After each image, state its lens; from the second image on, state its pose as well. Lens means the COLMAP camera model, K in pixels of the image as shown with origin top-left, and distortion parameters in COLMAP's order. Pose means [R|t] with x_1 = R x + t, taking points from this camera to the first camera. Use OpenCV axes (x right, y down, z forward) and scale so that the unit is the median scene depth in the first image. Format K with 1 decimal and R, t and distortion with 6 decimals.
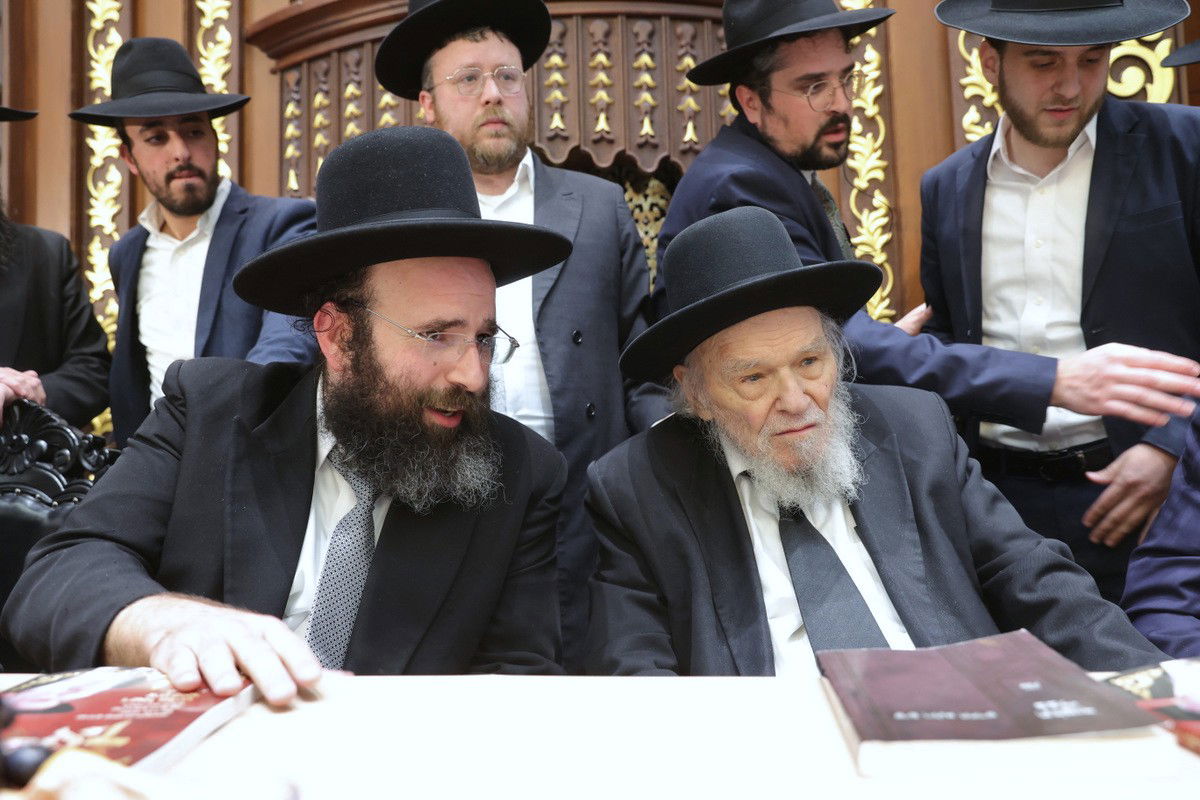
lens RADIAL K [[991.5, 0, 569.7], [0, 991.5, 415.2], [0, 0, 1]] dist [-0.134674, 0.219331]
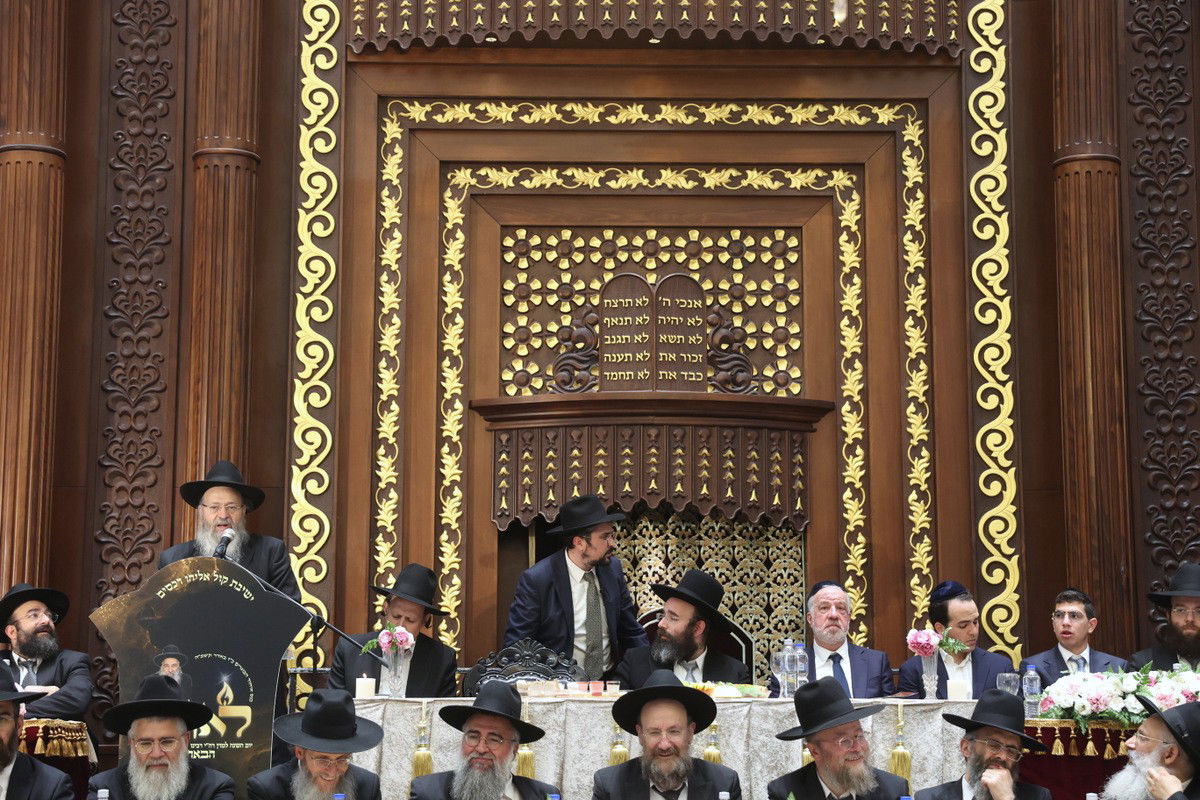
lens RADIAL K [[2418.5, 0, 600.0], [0, 2418.5, 400.0], [0, 0, 1]] dist [0.249082, -0.108495]
pose [[0.988841, 0.055566, 0.138221, -0.740982], [-0.036970, 0.990340, -0.133639, 0.124517], [-0.144312, 0.127038, 0.981344, -3.160274]]
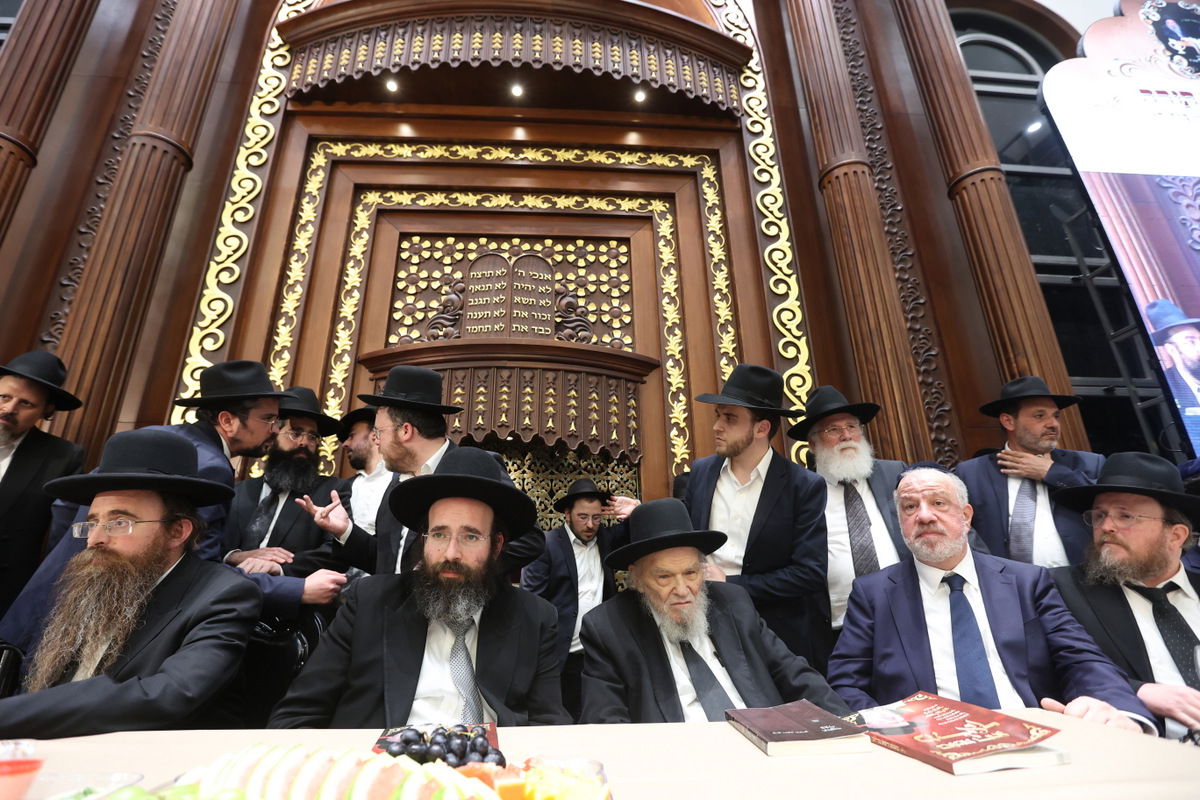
lens RADIAL K [[580.7, 0, 584.1], [0, 580.7, 399.5], [0, 0, 1]] dist [-0.057347, -0.000028]
pose [[0.983826, 0.075634, 0.162376, -0.089703], [-0.027507, 0.959525, -0.280277, -0.021972], [-0.177002, 0.271277, 0.946086, -0.112318]]
